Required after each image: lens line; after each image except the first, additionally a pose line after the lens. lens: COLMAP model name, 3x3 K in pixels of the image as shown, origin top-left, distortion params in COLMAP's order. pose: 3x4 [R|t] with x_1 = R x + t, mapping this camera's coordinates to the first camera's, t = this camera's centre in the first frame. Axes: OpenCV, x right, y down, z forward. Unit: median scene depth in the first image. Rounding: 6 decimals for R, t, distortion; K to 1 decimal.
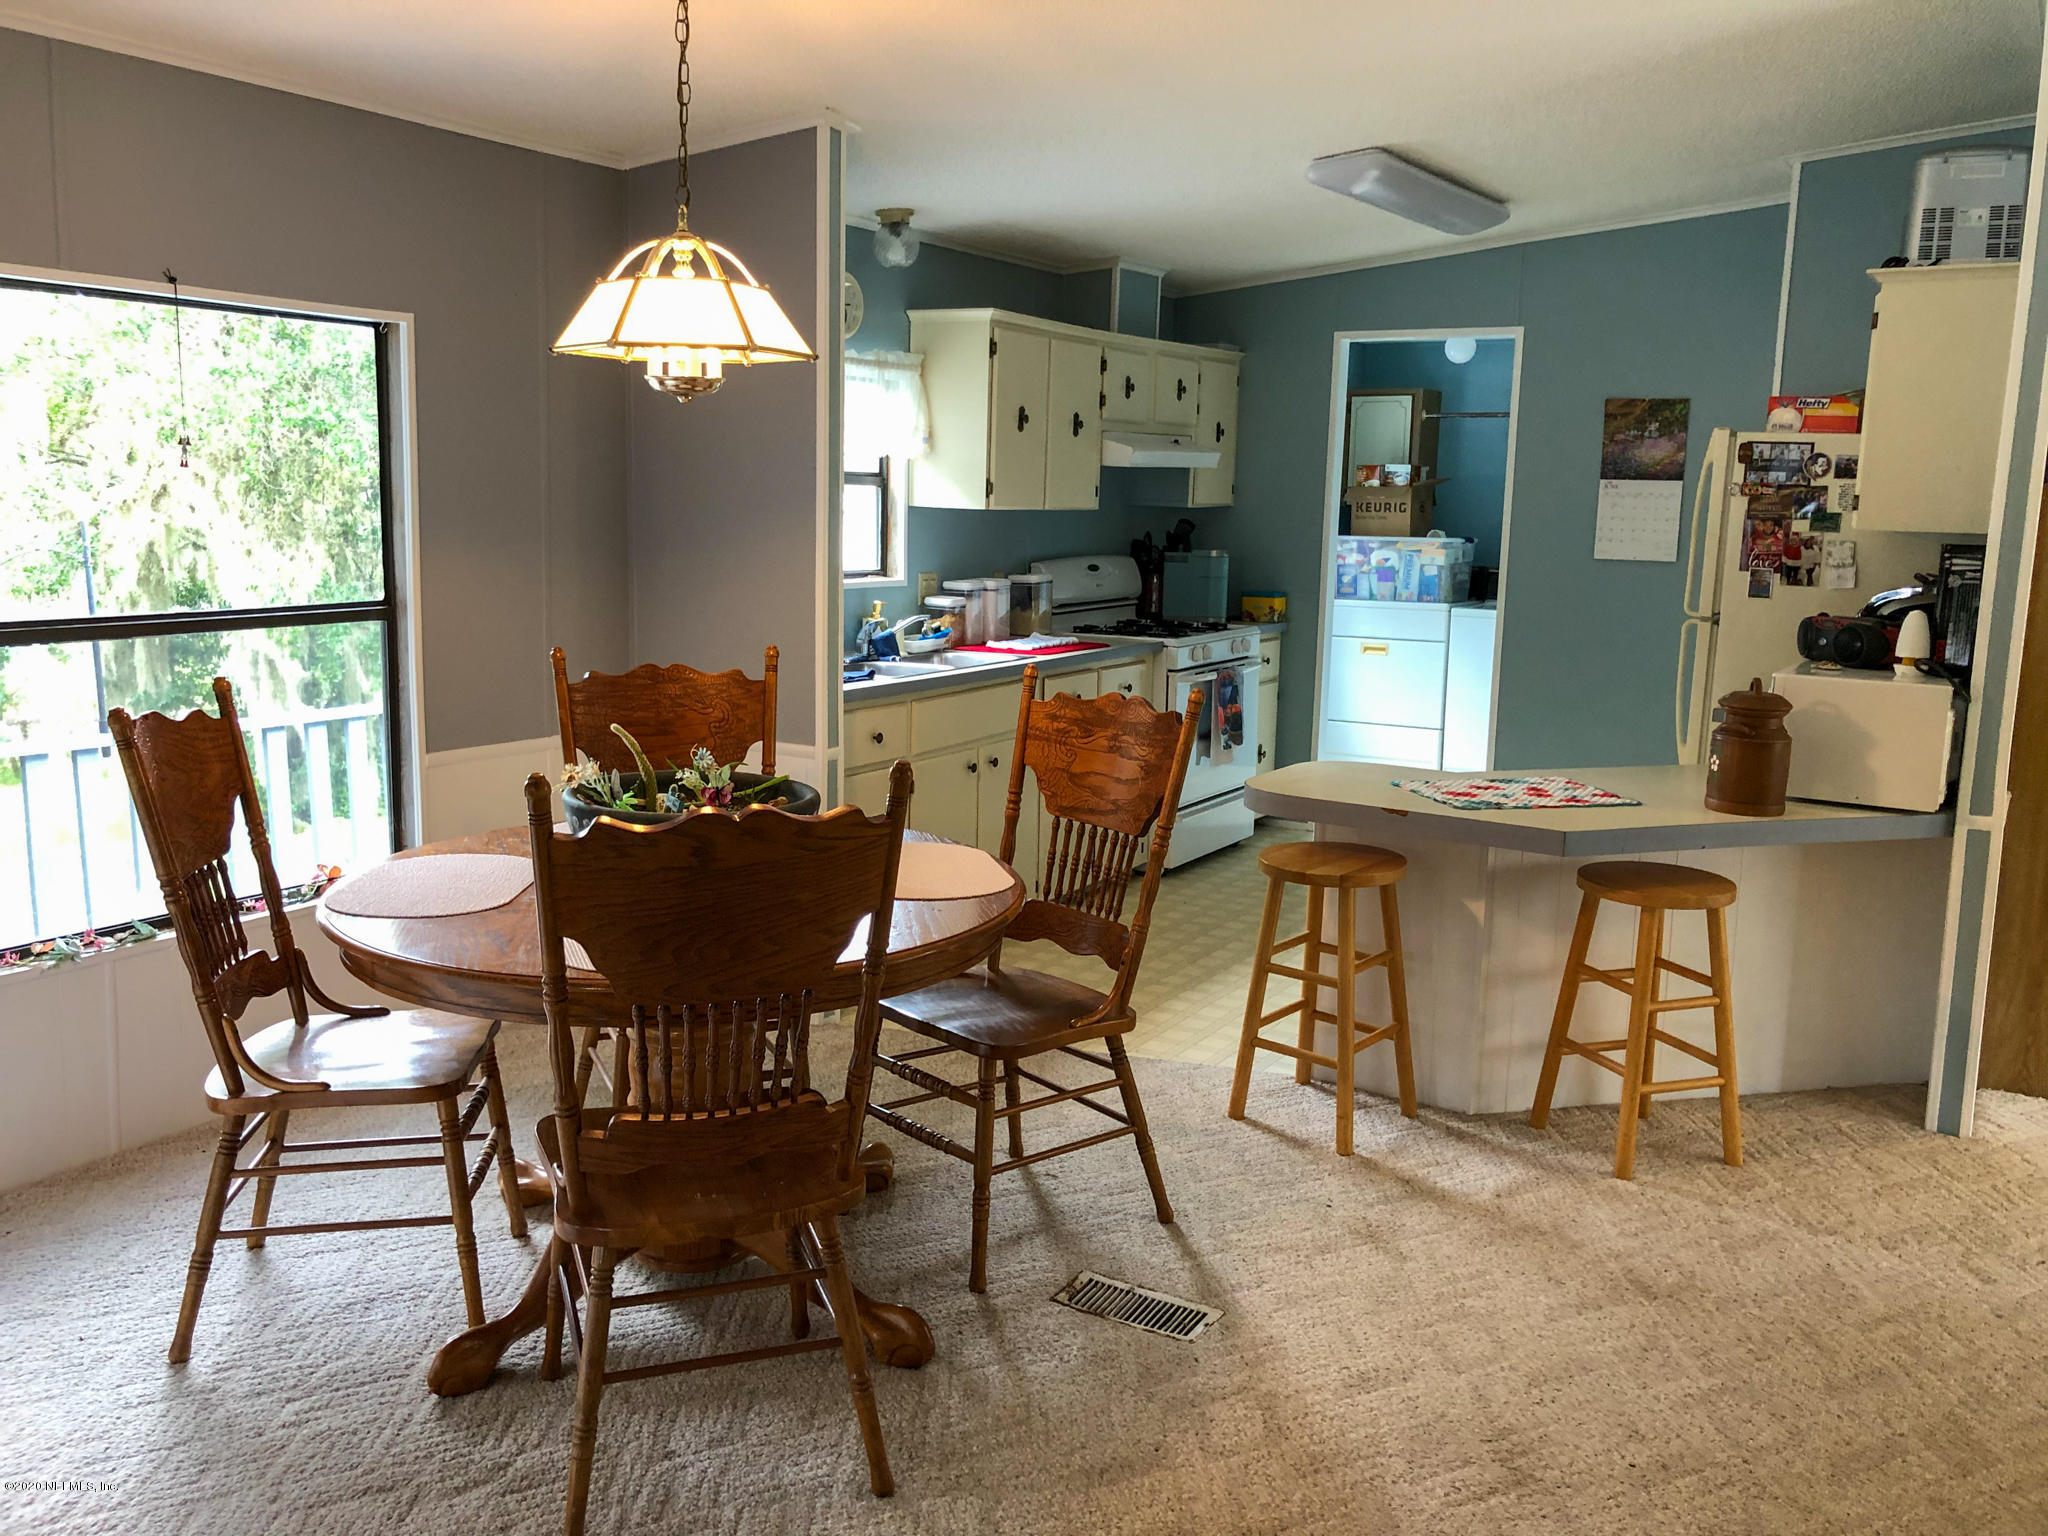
lens RADIAL K [[1698.9, 0, 1030.3], [0, 1698.9, 757.5], [0, 0, 1]] dist [0.028830, -0.039608]
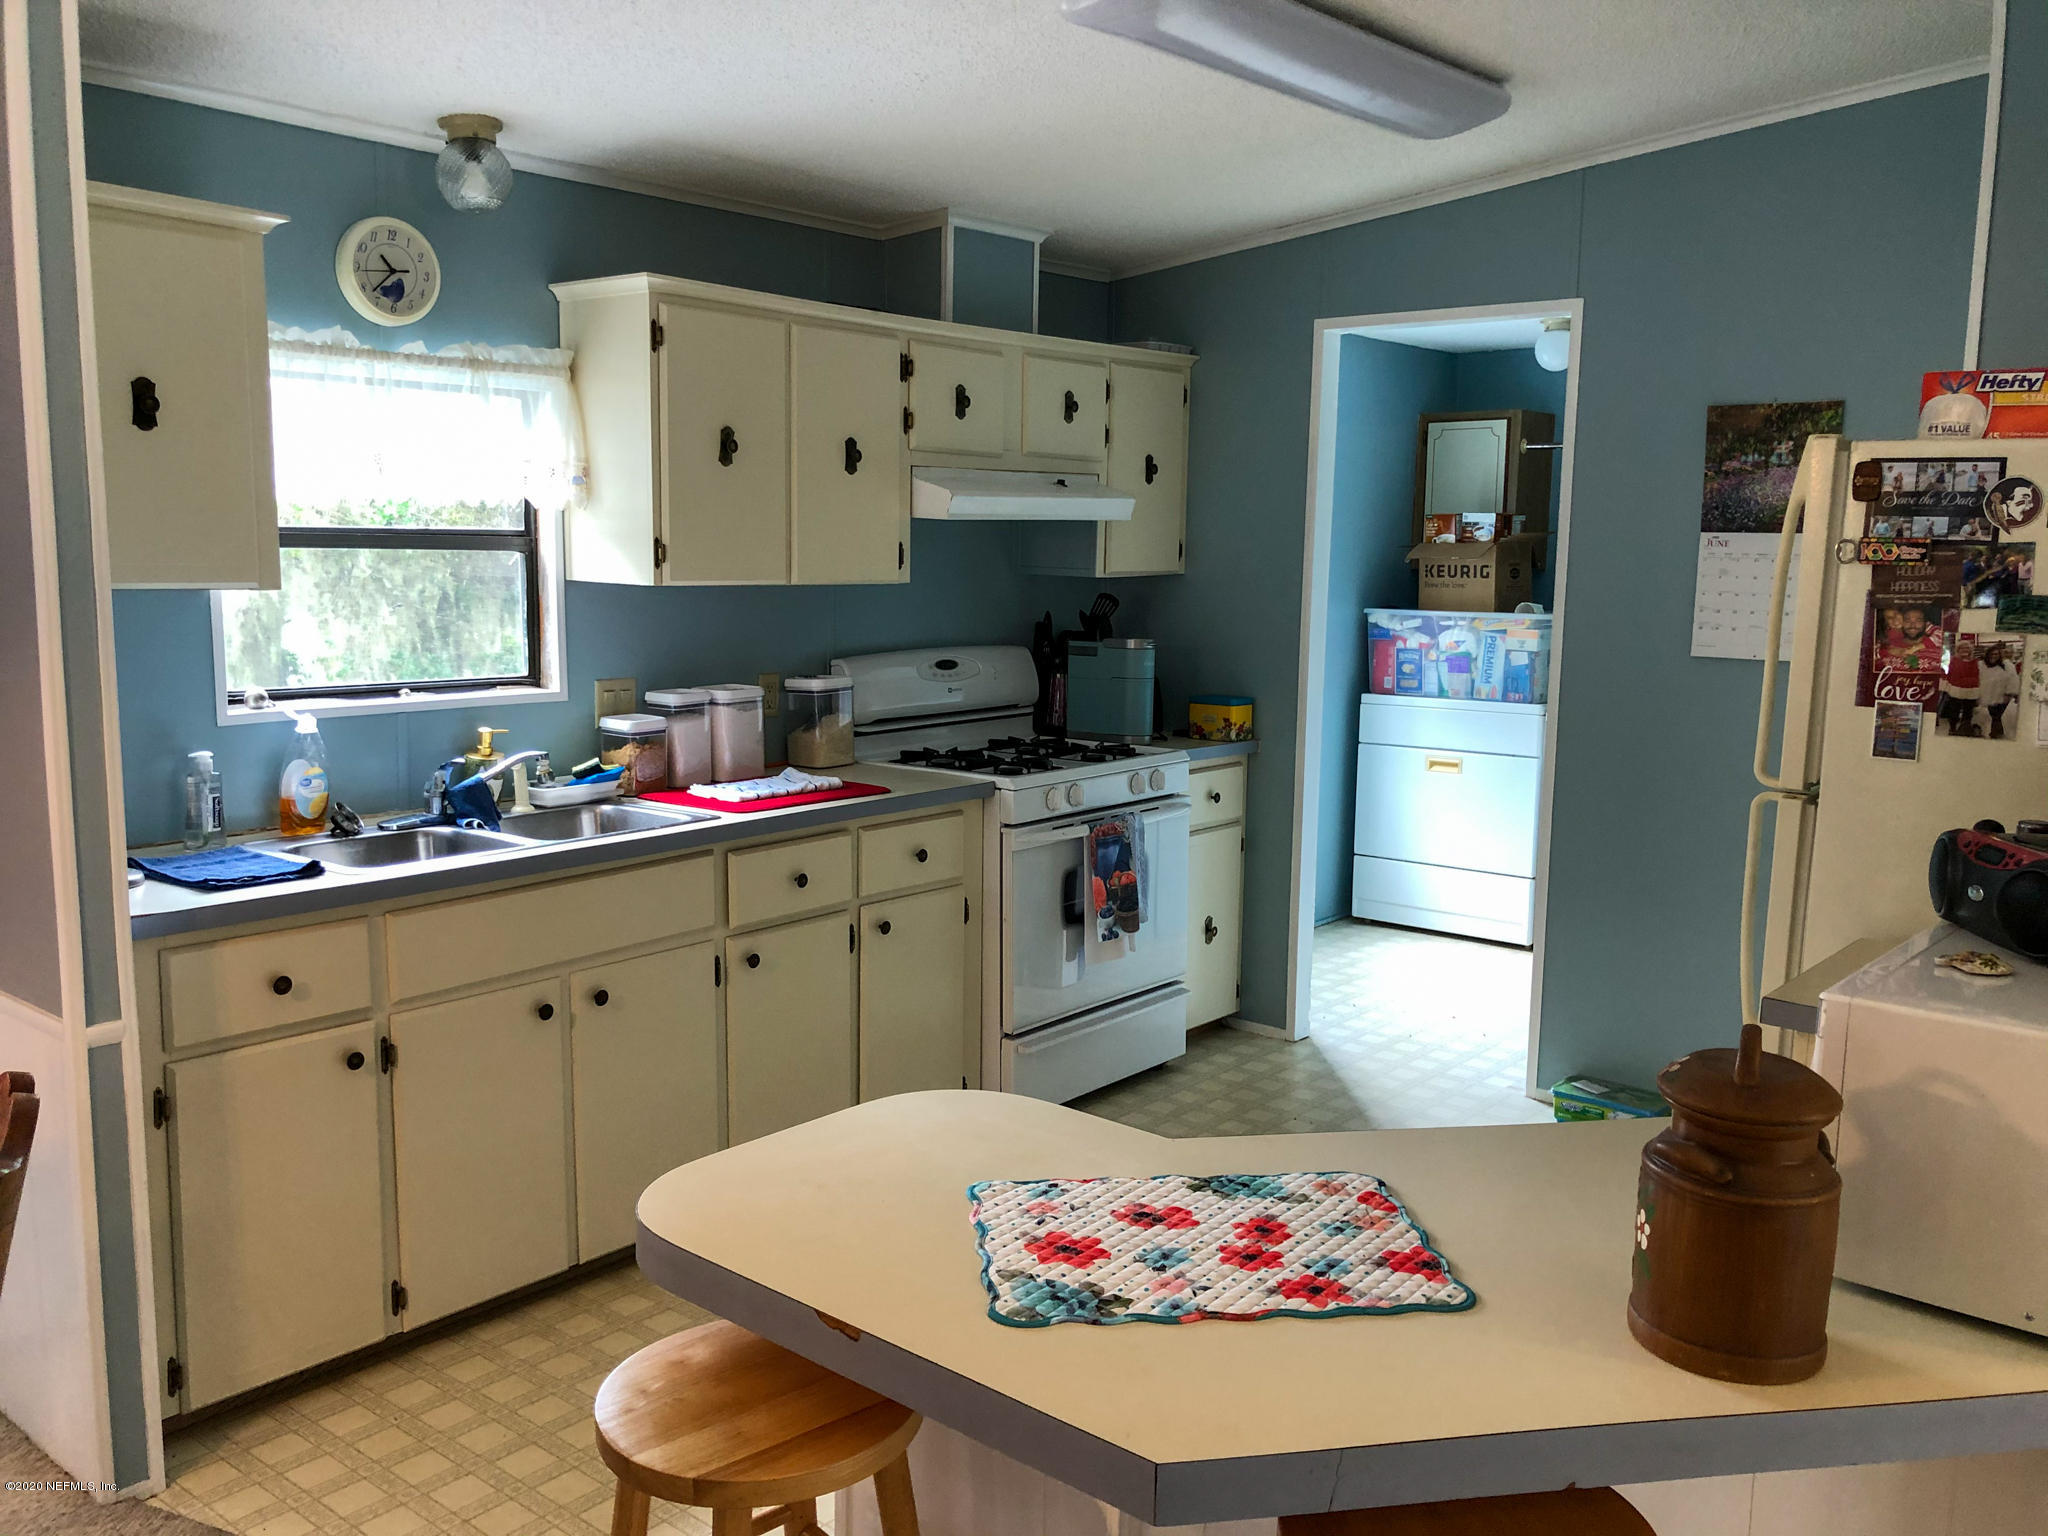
lens RADIAL K [[1698.9, 0, 1020.4], [0, 1698.9, 782.9], [0, 0, 1]] dist [0.028830, -0.039608]
pose [[0.987548, 0.014077, -0.156687, 0.192783], [-0.016851, 0.999724, -0.016393, -0.057291], [0.156413, 0.018829, 0.987512, 0.349098]]
